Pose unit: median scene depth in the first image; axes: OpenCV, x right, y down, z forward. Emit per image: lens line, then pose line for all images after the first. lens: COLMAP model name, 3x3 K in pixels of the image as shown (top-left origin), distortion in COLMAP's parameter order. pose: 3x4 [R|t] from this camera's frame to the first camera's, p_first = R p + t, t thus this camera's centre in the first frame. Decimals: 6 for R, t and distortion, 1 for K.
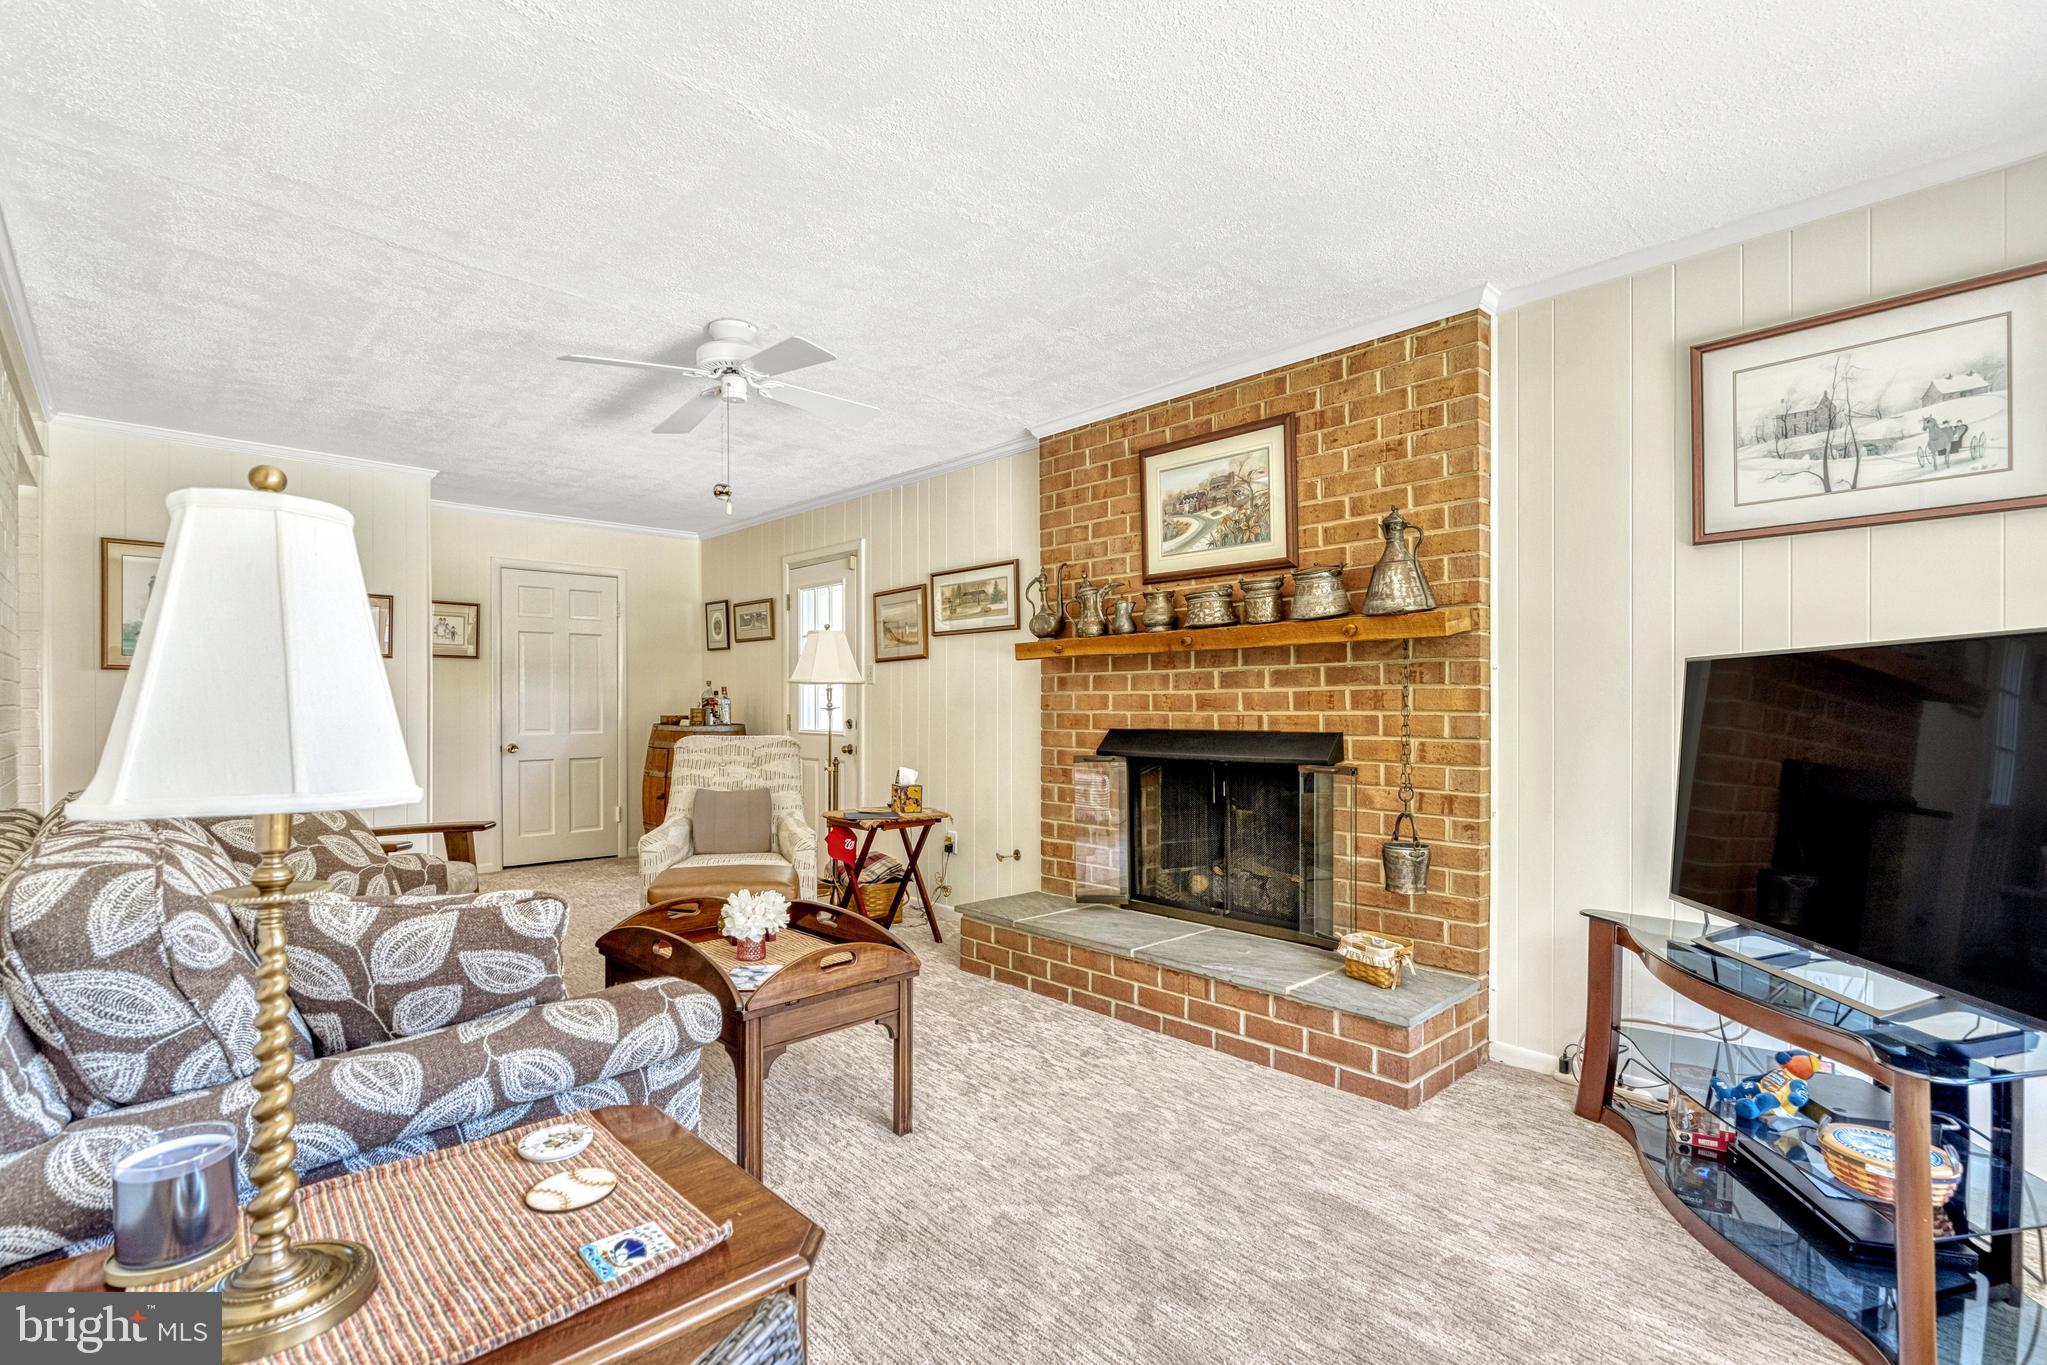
lens RADIAL K [[927.7, 0, 1023.5], [0, 927.7, 682.5], [0, 0, 1]] dist [-0.003618, -0.000252]
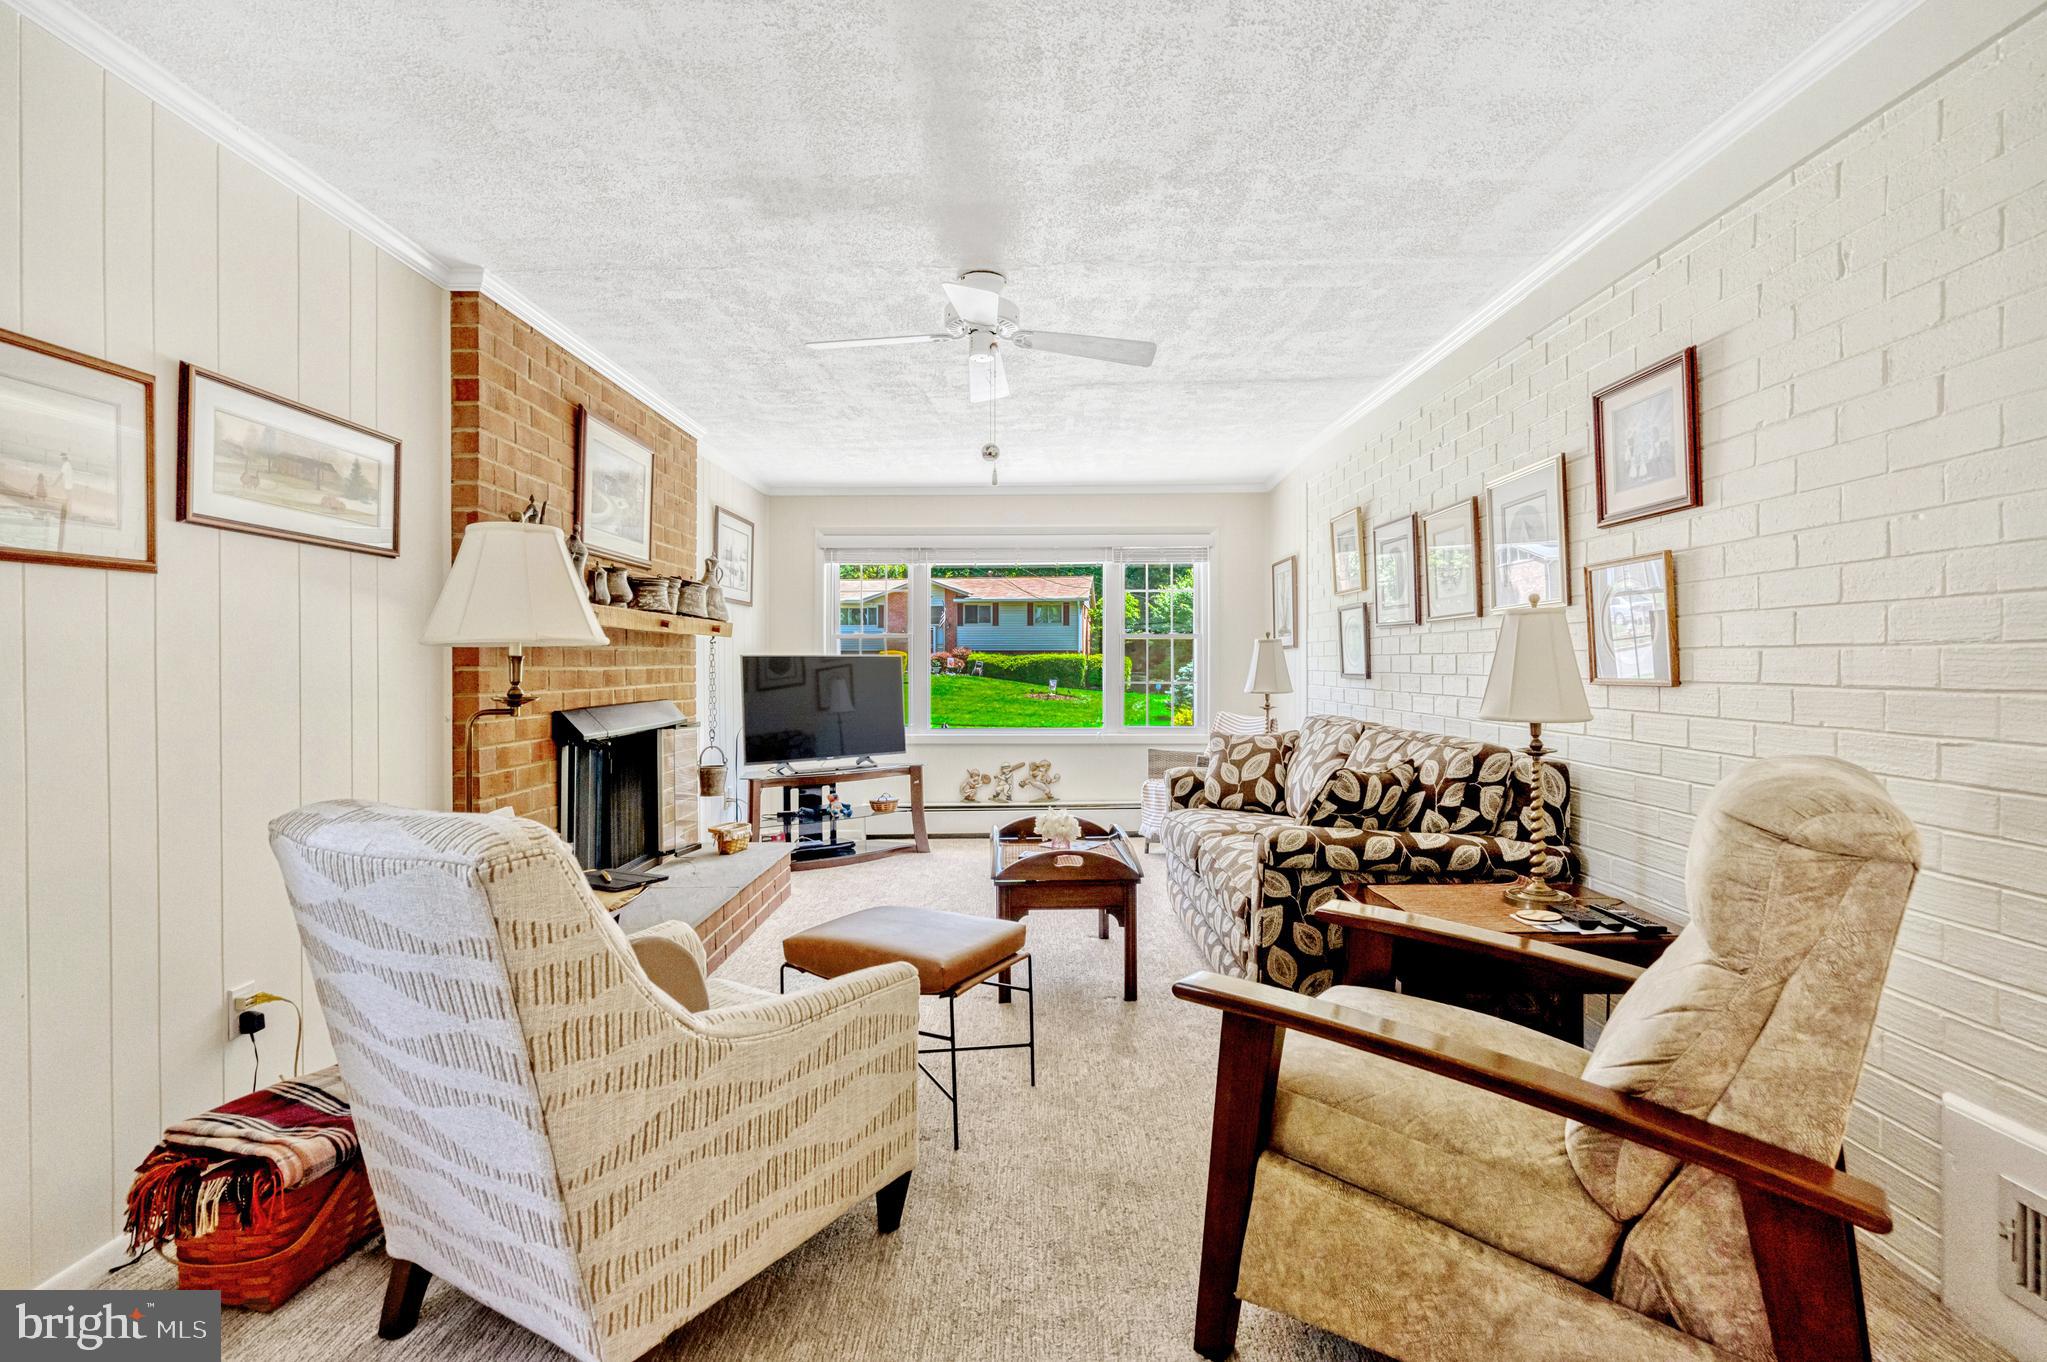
lens RADIAL K [[945.6, 0, 1024.6], [0, 945.6, 662.8], [0, 0, 1]] dist [-0.004008, -0.000268]
pose [[-0.721093, 0.002631, 0.692833, -0.670481], [-0.018096, 0.999580, -0.022630, 0.013597], [-0.692602, -0.028856, -0.720743, 1.098925]]
